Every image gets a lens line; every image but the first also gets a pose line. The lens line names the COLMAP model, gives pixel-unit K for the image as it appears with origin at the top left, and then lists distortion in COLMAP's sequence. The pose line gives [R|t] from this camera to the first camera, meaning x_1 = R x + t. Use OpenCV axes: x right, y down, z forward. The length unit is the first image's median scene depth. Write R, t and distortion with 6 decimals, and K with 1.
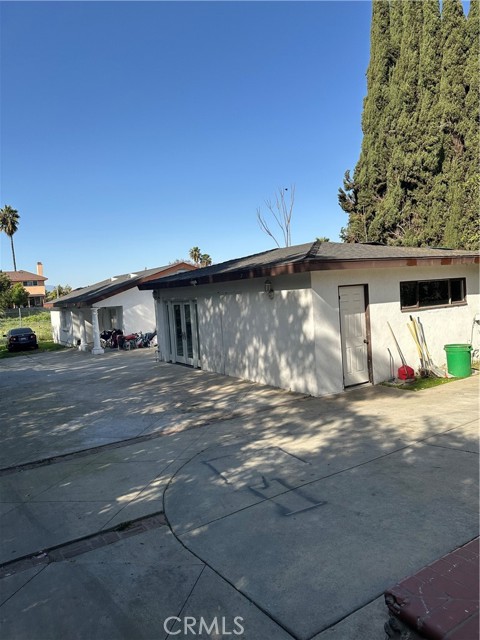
lens RADIAL K [[447.2, 0, 240.2], [0, 447.2, 313.7], [0, 0, 1]] dist [0.121764, -0.192729]
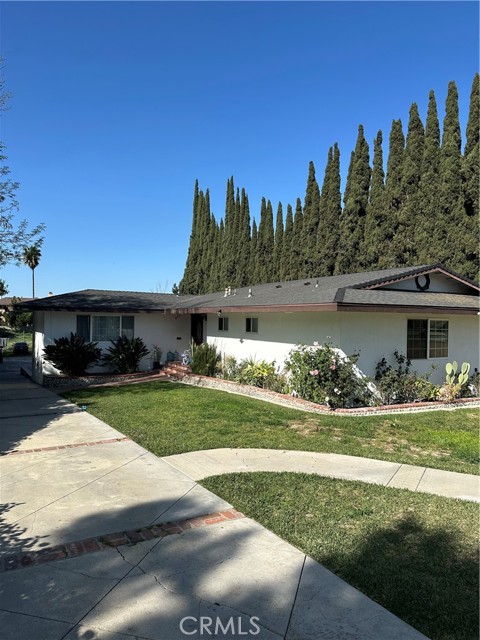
lens RADIAL K [[448.2, 0, 237.2], [0, 448.2, 318.5], [0, 0, 1]] dist [0.125854, -0.194320]
pose [[0.995160, 0.084027, -0.050960, 1.288224], [-0.086574, 0.994989, -0.050014, -0.125374], [0.046502, 0.054184, 0.997448, -2.202082]]
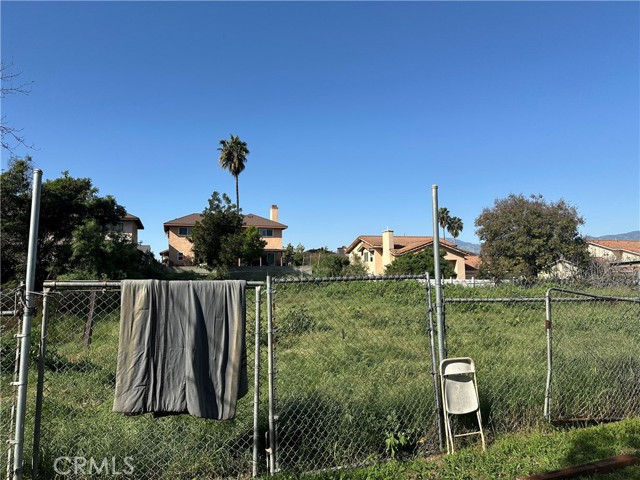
lens RADIAL K [[447.2, 0, 320.0], [0, 447.2, 240.0], [0, 0, 1]] dist [0.121764, -0.192729]
pose [[0.969383, 0.033860, -0.243206, -1.512597], [-0.062011, 0.992101, -0.109041, 0.068997], [0.237593, 0.120784, 0.963826, 2.686337]]
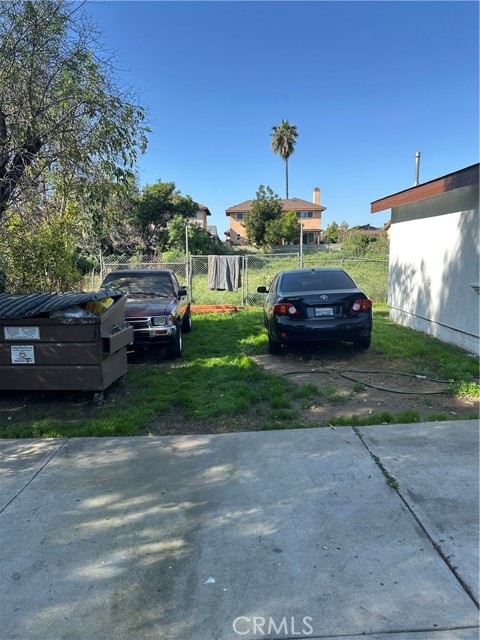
lens RADIAL K [[445.9, 0, 228.9], [0, 445.9, 322.2], [0, 0, 1]] dist [0.136216, -0.273261]
pose [[0.838331, 0.131387, -0.529092, -0.962265], [-0.062699, 0.987321, 0.145832, 0.069409], [0.541544, -0.089082, 0.835939, 1.894422]]
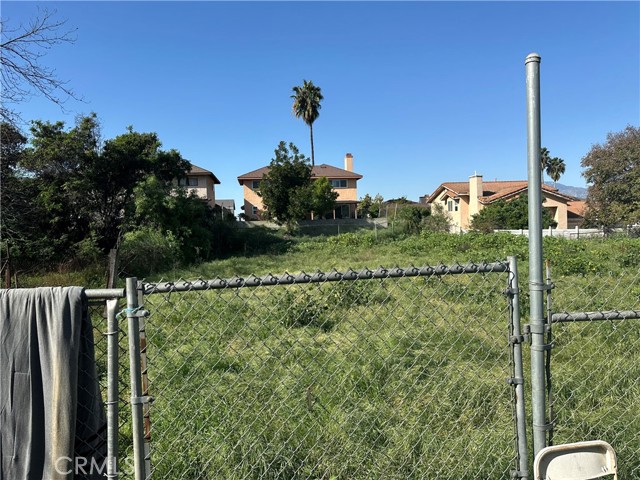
lens RADIAL K [[448.2, 0, 325.7], [0, 448.2, 241.7], [0, 0, 1]] dist [0.125854, -0.194320]
pose [[0.914312, 0.050380, -0.401865, -1.511280], [-0.049057, 0.998704, 0.013590, 0.041564], [0.402029, 0.007289, 0.915598, 2.916248]]
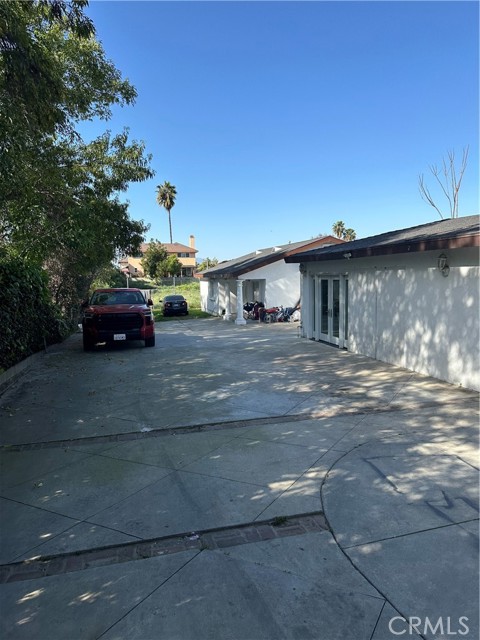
lens RADIAL K [[448.2, 0, 237.2], [0, 448.2, 318.5], [0, 0, 1]] dist [0.125854, -0.194320]
pose [[0.951170, 0.073859, -0.299701, -0.033301], [-0.054723, 0.995919, 0.071762, 0.004699], [0.303778, -0.051858, 0.951330, 0.051549]]
